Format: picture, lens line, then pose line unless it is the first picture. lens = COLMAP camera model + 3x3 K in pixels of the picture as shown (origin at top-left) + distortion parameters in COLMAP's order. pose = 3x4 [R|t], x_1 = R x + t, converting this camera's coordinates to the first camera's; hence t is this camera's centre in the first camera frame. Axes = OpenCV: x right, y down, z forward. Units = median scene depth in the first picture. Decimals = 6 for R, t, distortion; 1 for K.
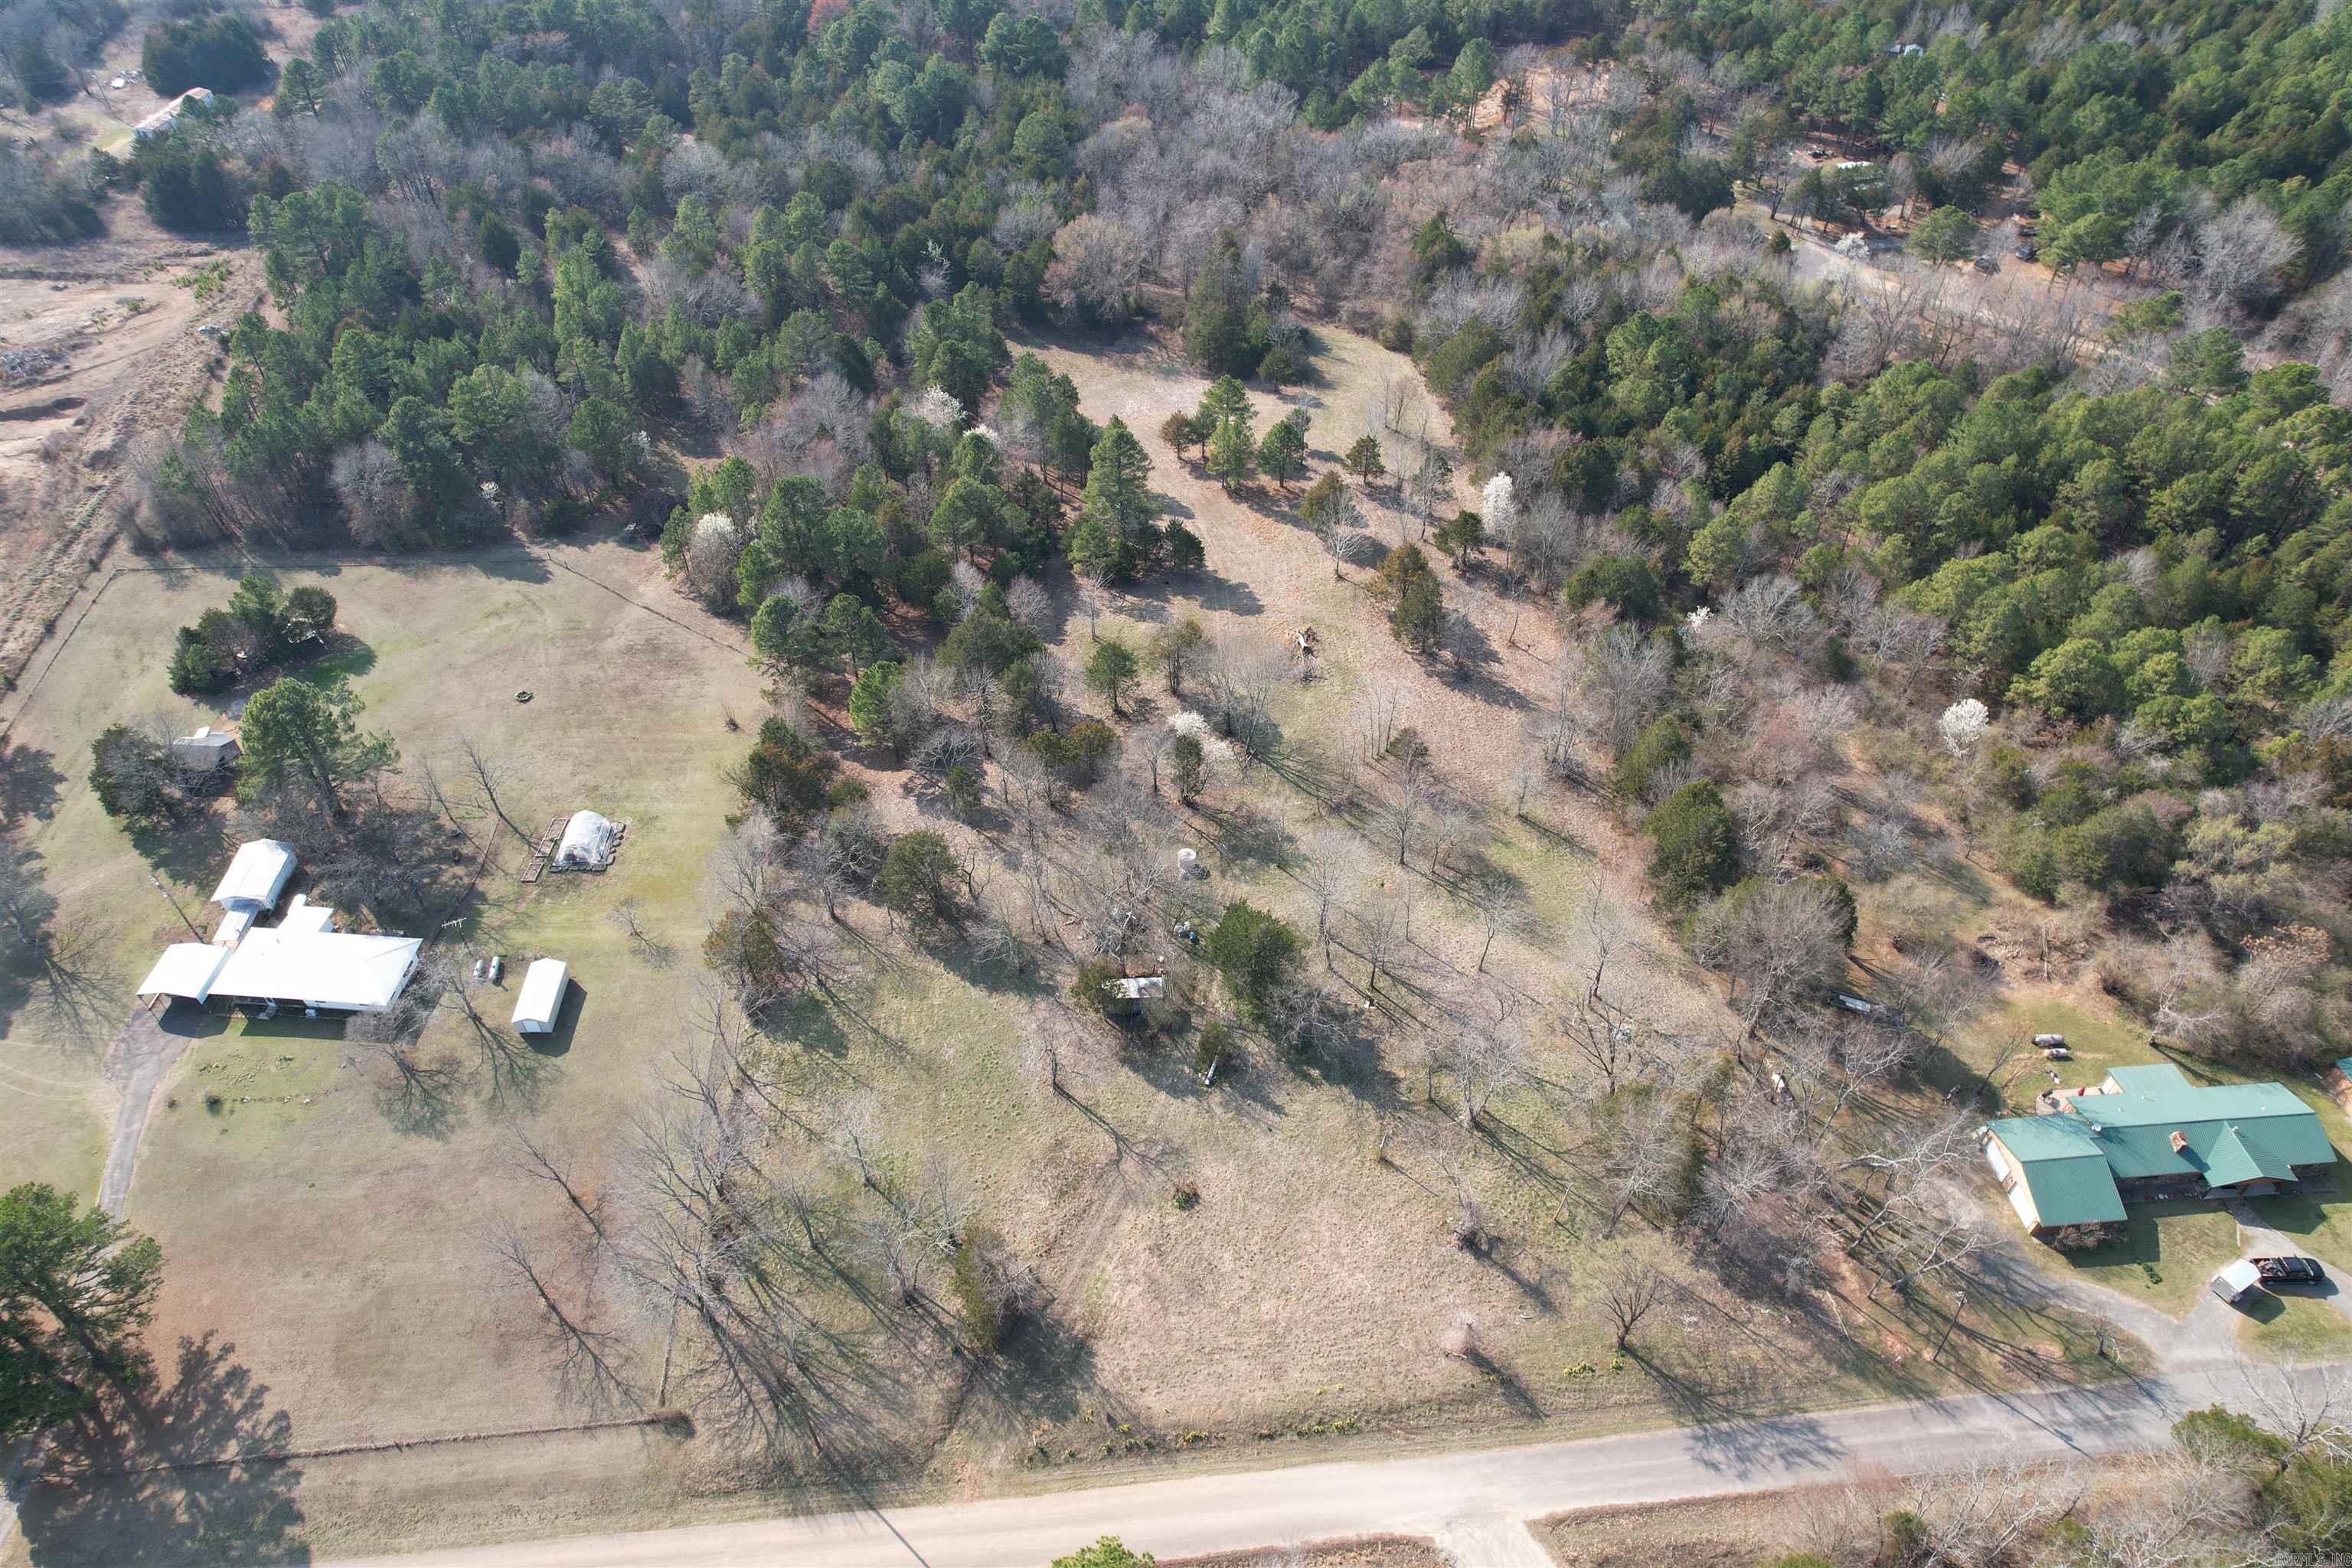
lens RADIAL K [[1508.4, 0, 1170.8], [0, 1508.4, 796.0], [0, 0, 1]] dist [-0.086531, 0.082351]
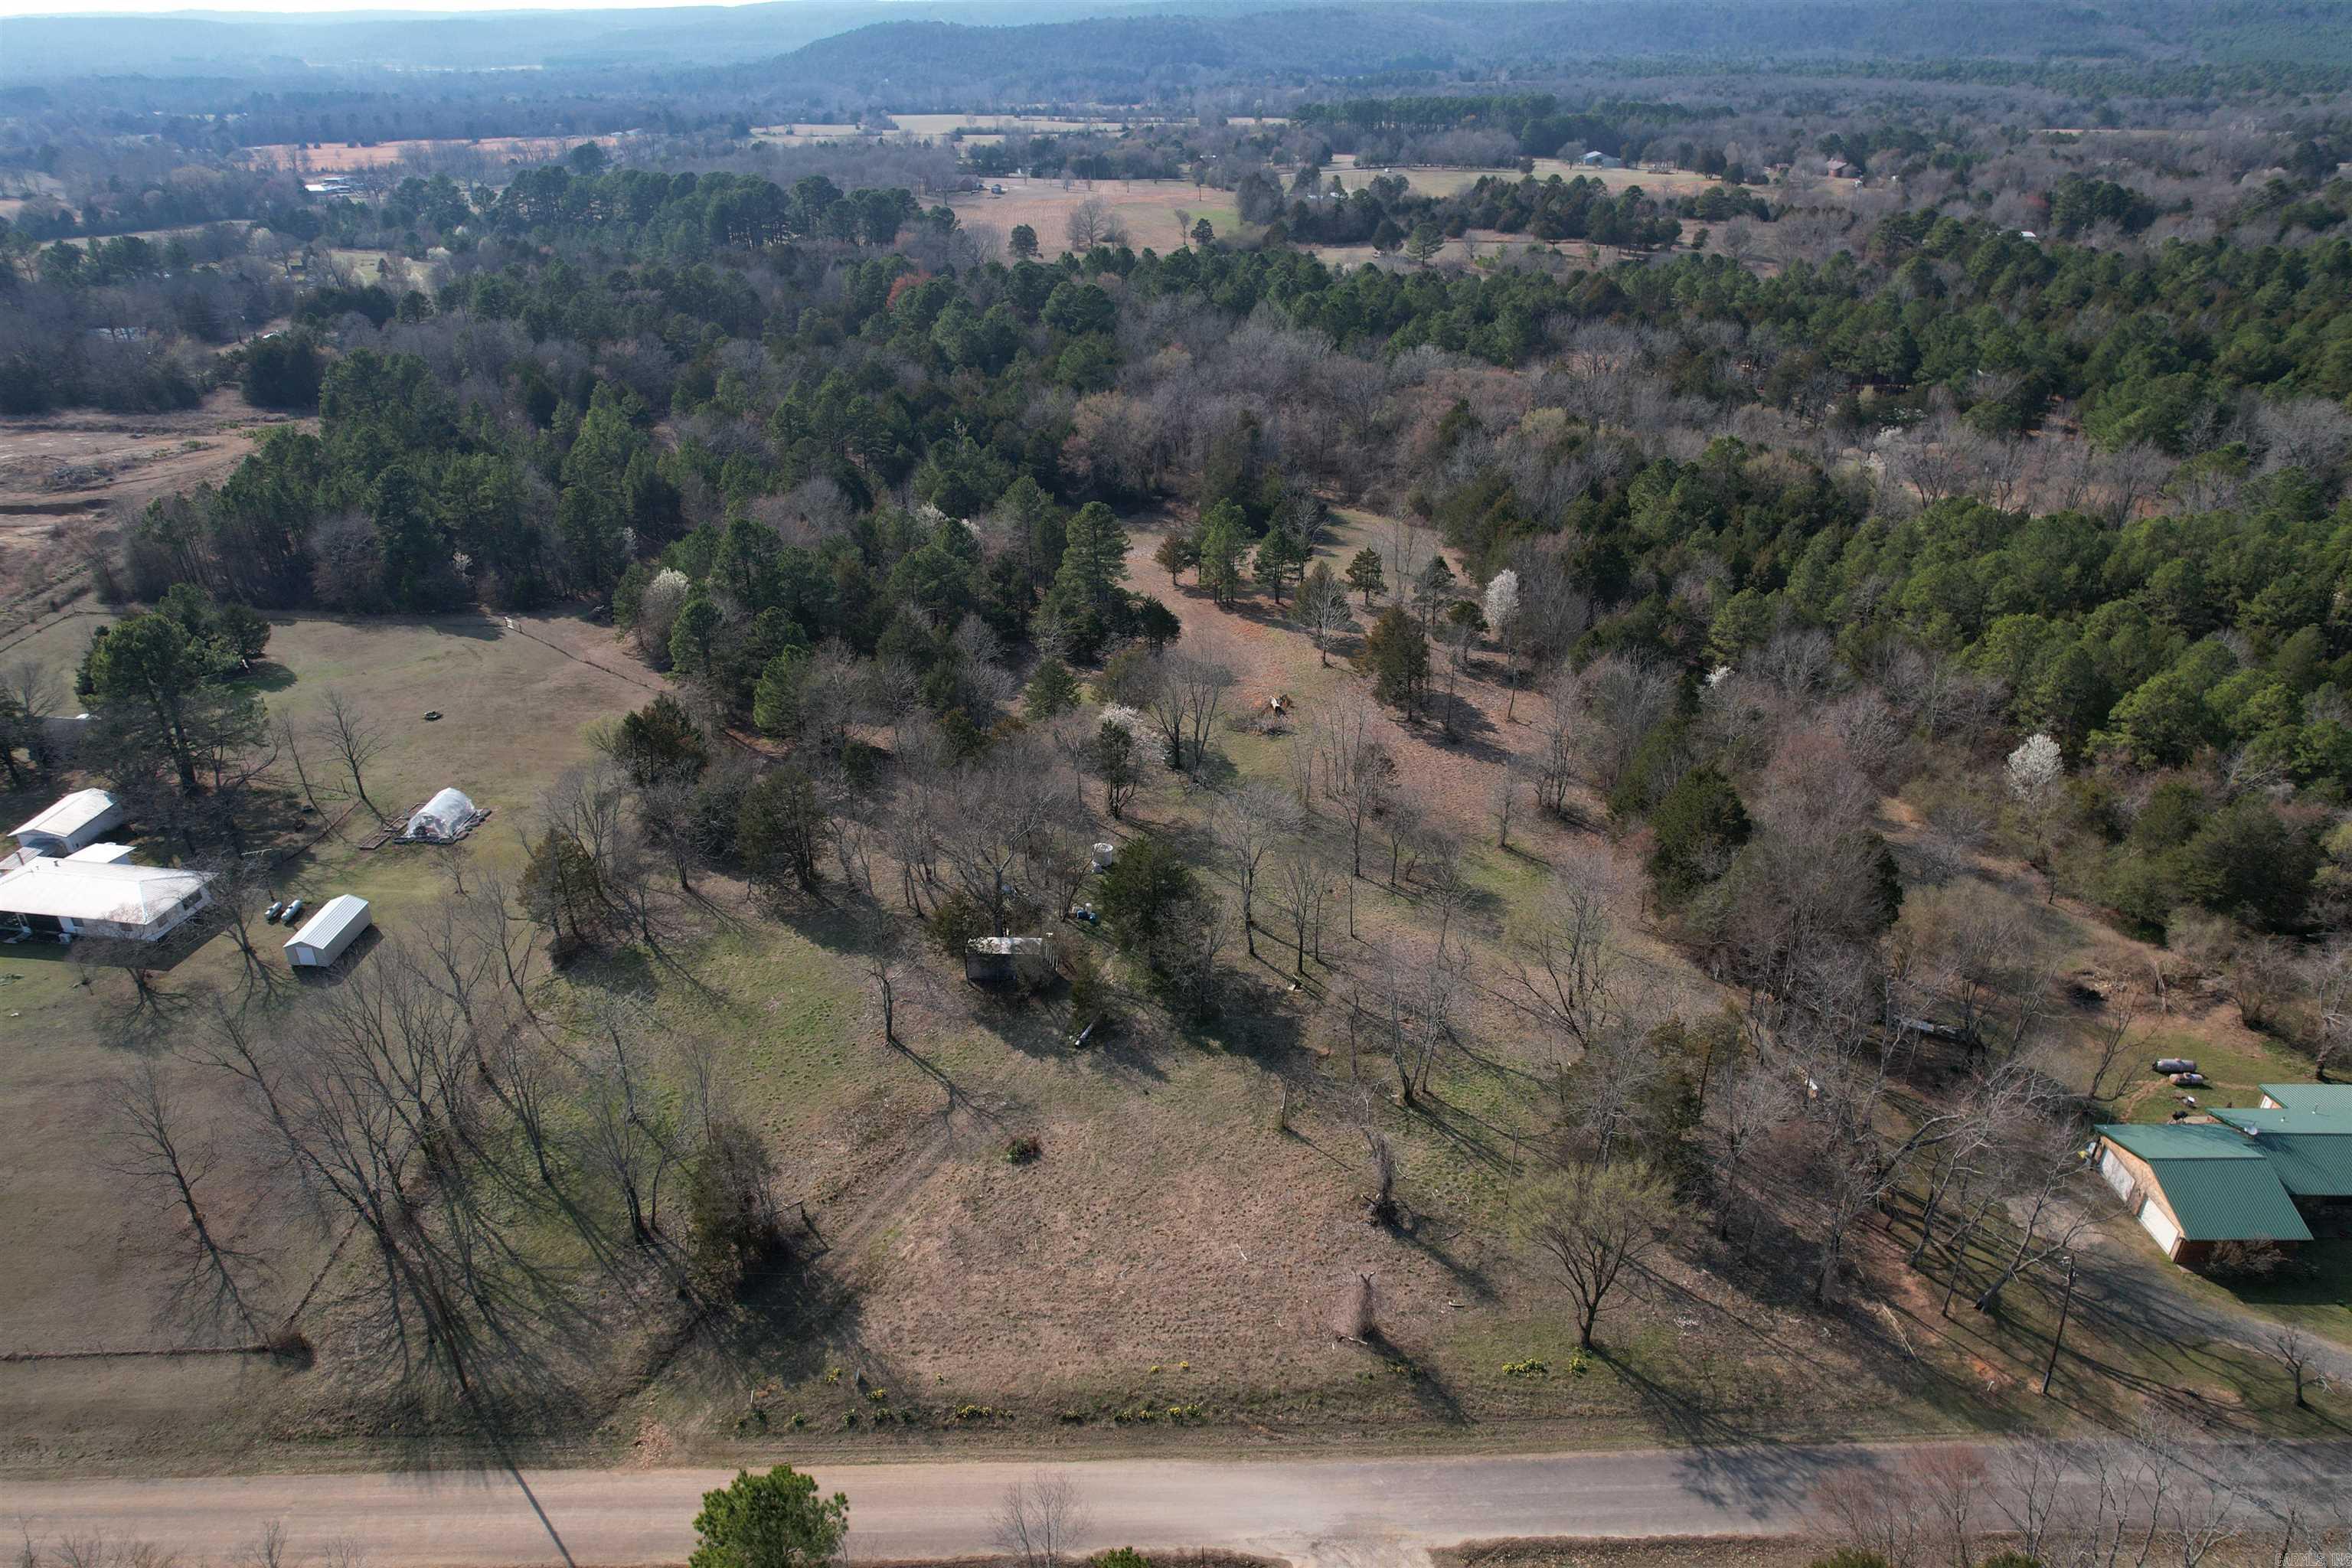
lens RADIAL K [[1508.4, 0, 1170.8], [0, 1508.4, 796.0], [0, 0, 1]] dist [-0.086531, 0.082351]
pose [[0.996638, 0.037050, -0.073078, 0.138559], [-0.056414, 0.957126, -0.284126, 0.314305], [0.059418, 0.287293, 0.955998, 0.217123]]
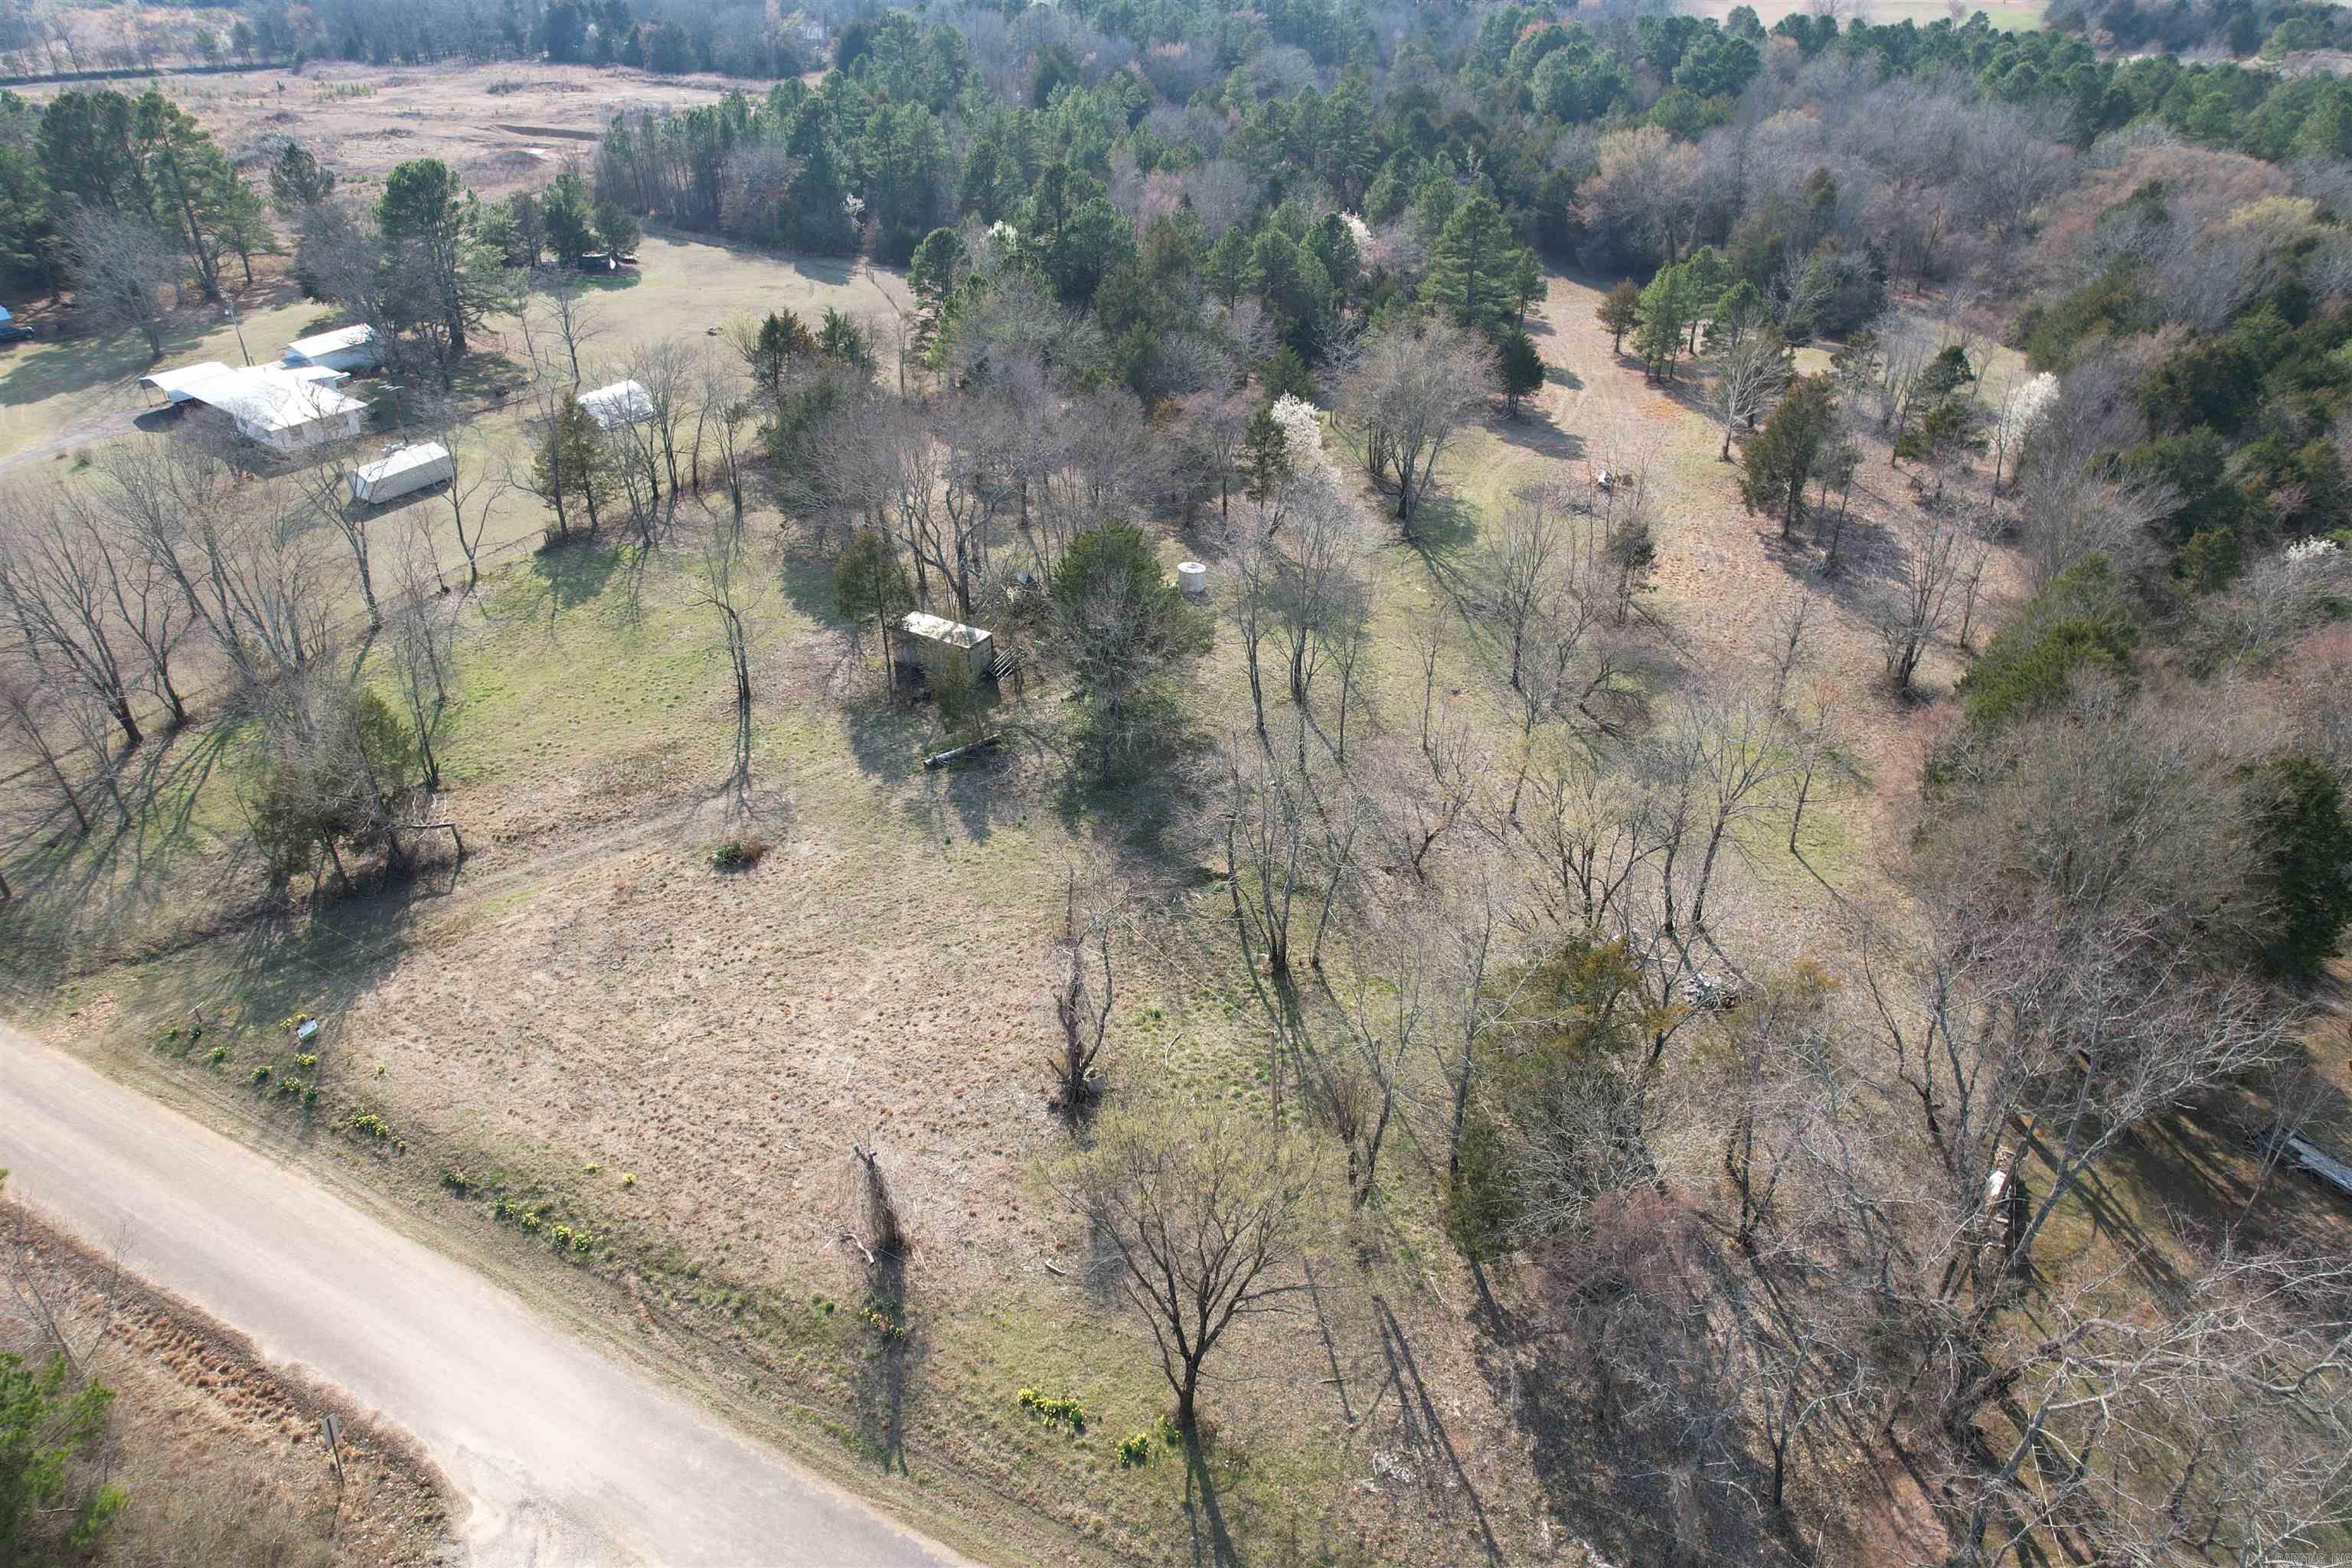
lens RADIAL K [[1508.4, 0, 1170.8], [0, 1508.4, 796.0], [0, 0, 1]] dist [-0.086531, 0.082351]
pose [[0.832239, 0.302727, -0.464473, 0.411062], [-0.389982, 0.915119, -0.102325, 0.245818], [0.394072, 0.266295, 0.879656, 0.571777]]
